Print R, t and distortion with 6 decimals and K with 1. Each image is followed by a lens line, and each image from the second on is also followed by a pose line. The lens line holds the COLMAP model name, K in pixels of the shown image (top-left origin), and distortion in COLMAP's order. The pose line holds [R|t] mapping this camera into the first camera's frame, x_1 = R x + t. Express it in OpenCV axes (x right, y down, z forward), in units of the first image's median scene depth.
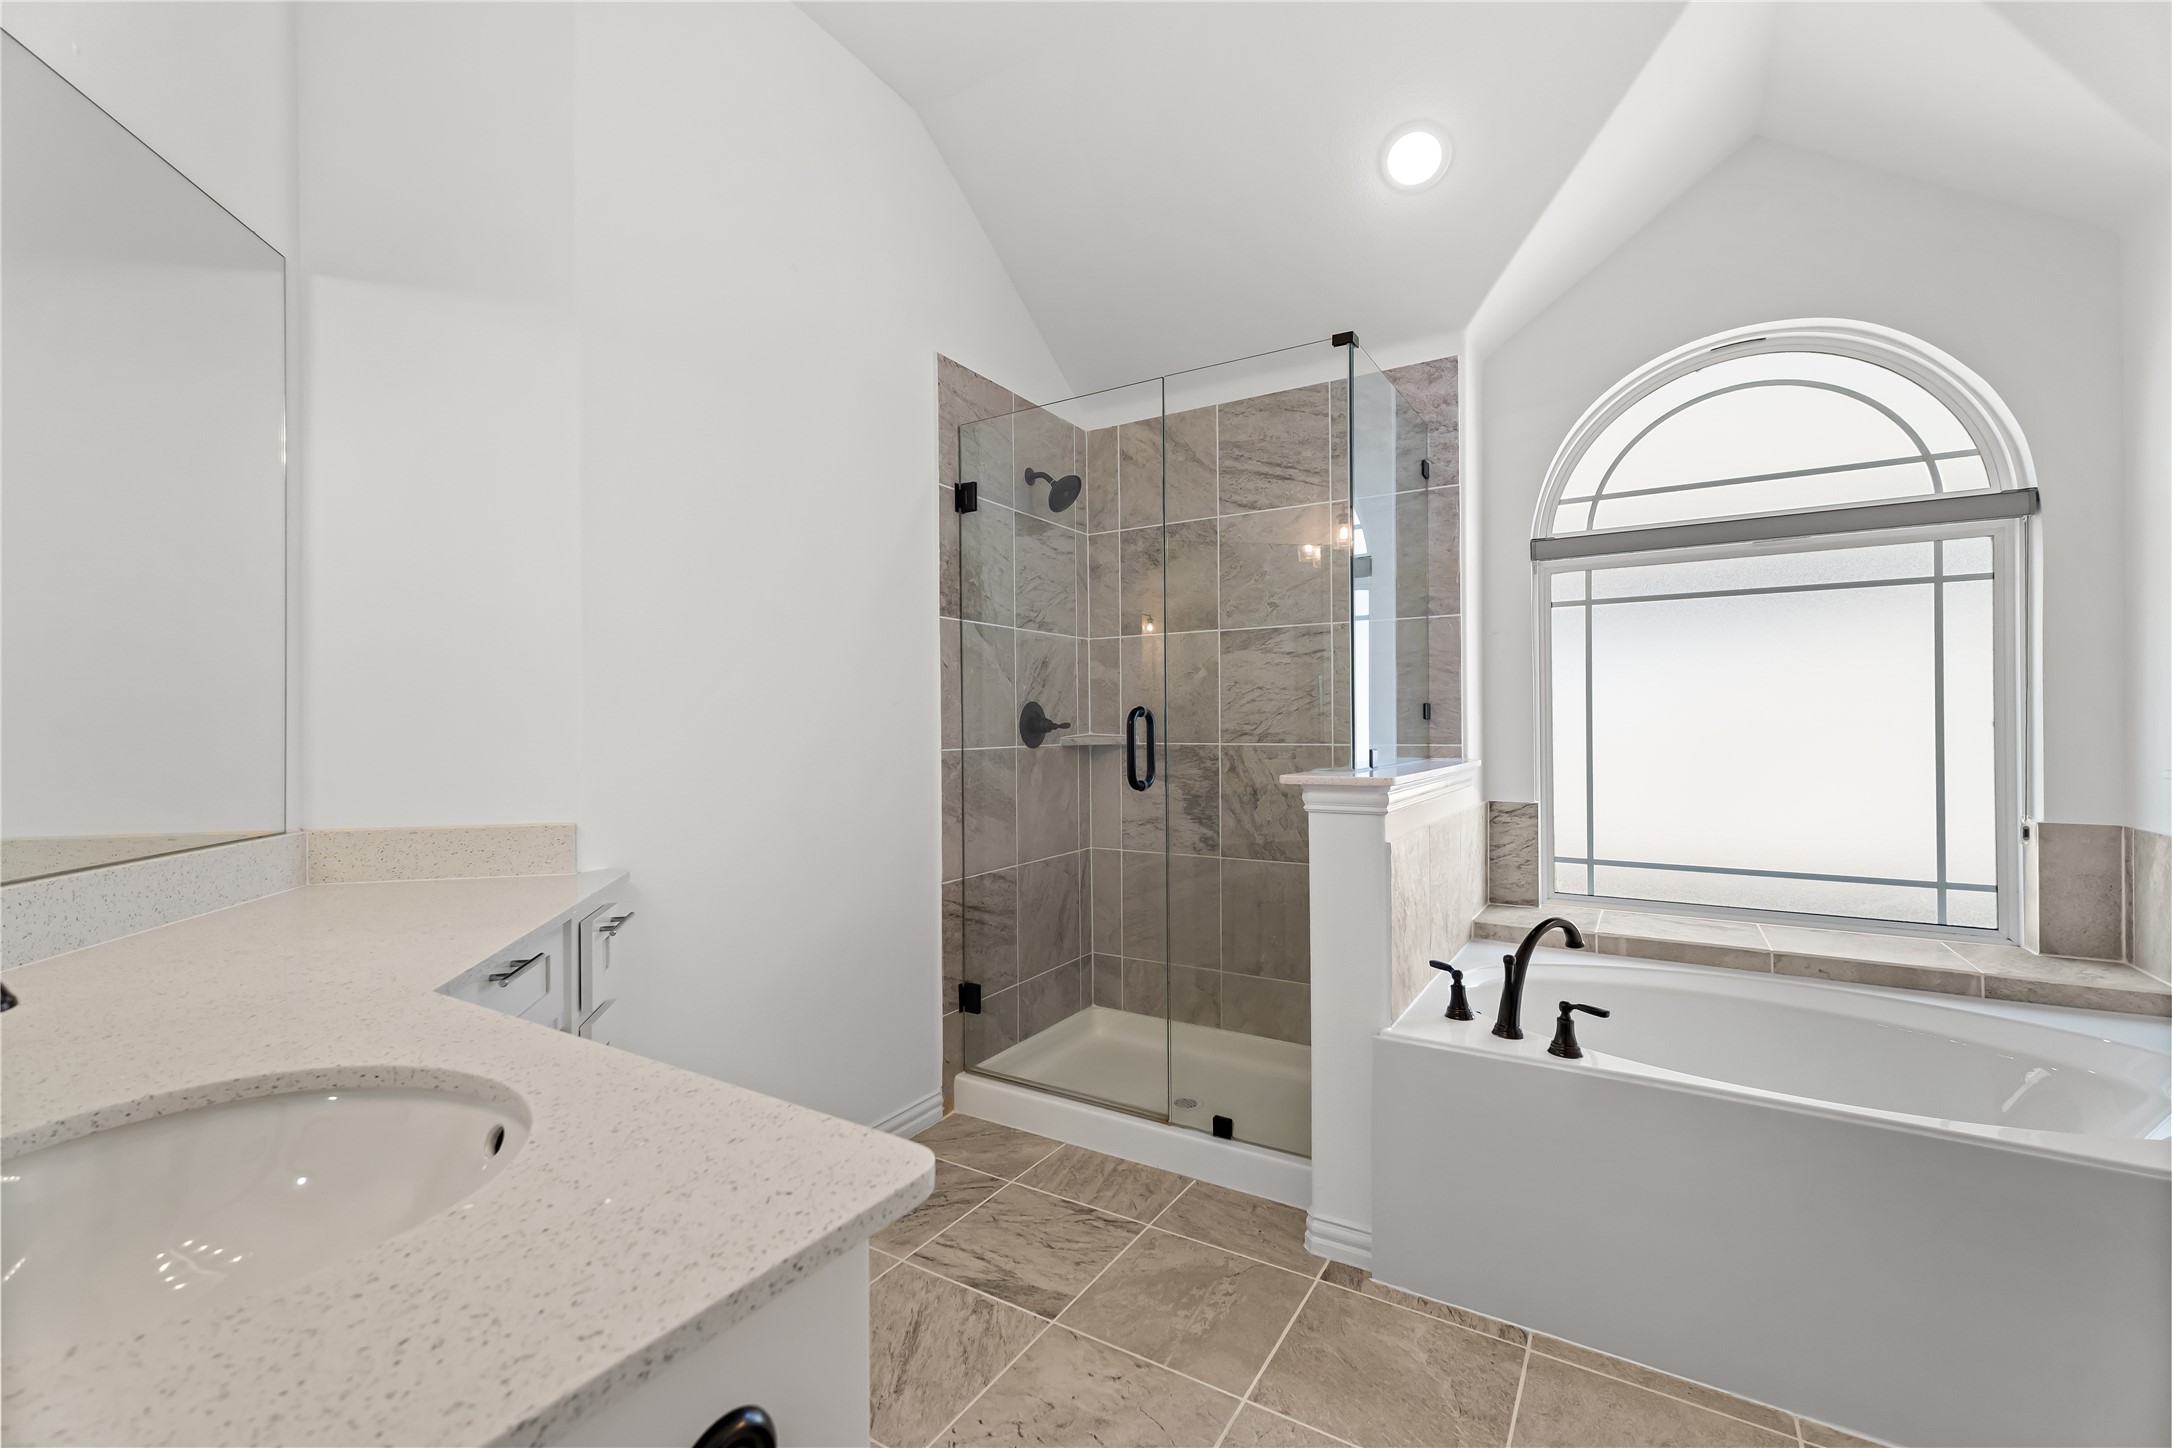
lens RADIAL K [[934.7, 0, 1075.2], [0, 934.7, 716.5], [0, 0, 1]] dist [0.003522, 0.000320]
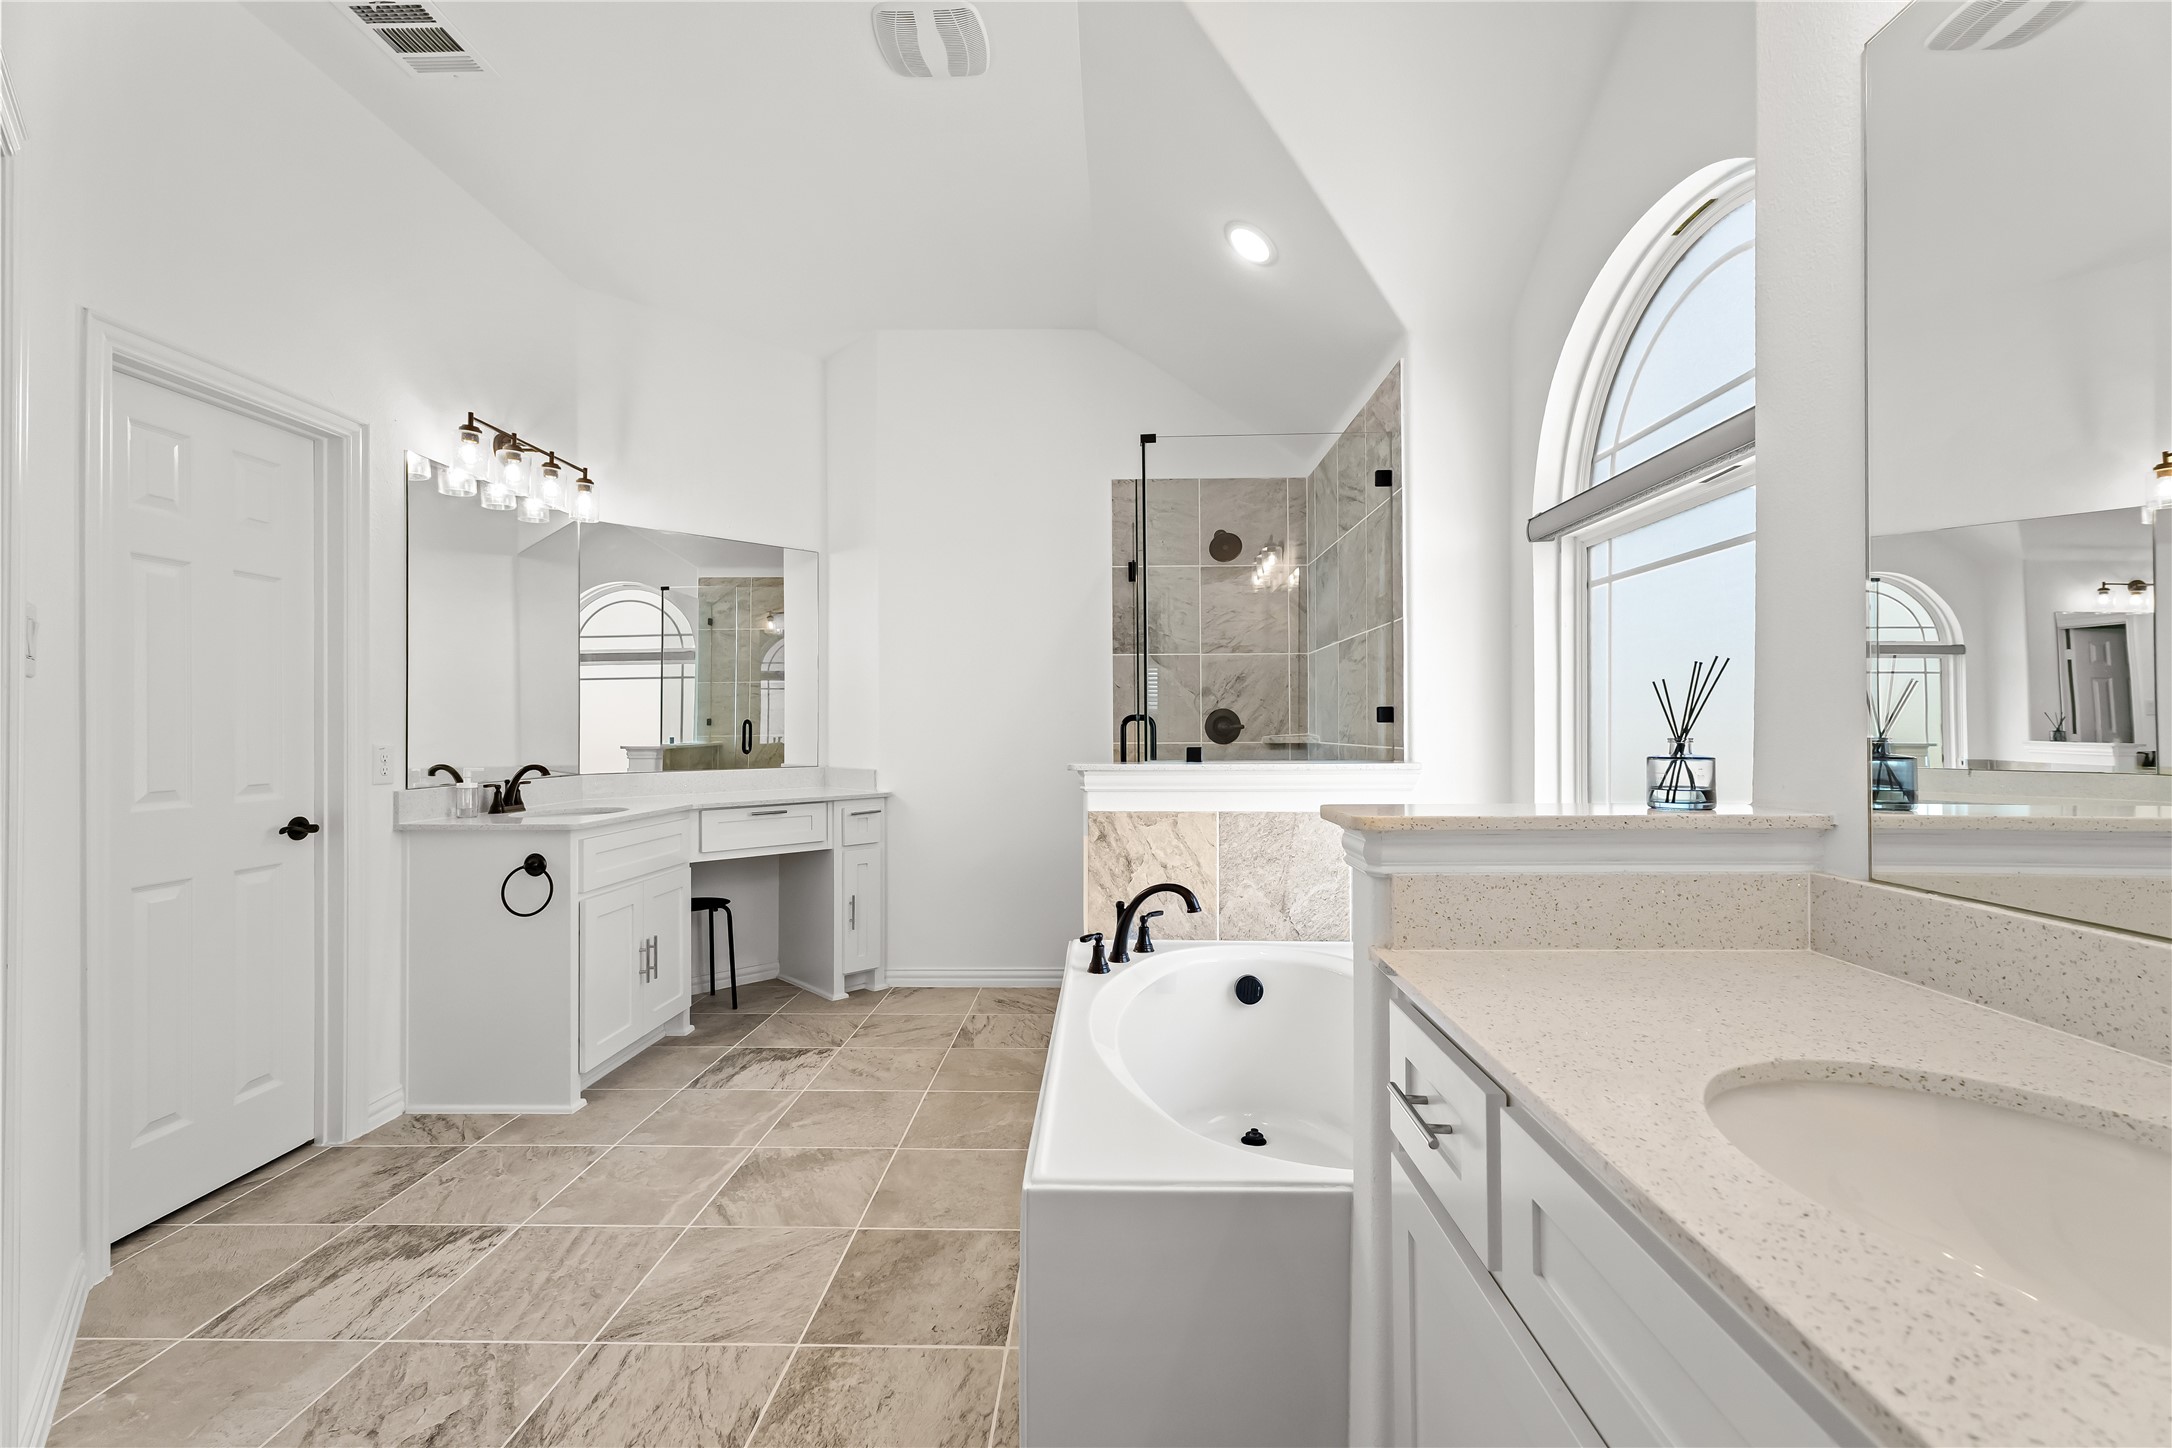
lens RADIAL K [[934.7, 0, 1064.7], [0, 934.7, 722.8], [0, 0, 1]] dist [0.003522, 0.000320]
pose [[0.487421, 0.004574, -0.873155, 1.125989], [0.006469, 0.999940, 0.008850, -0.010488], [0.873143, -0.009962, 0.487362, 0.197170]]
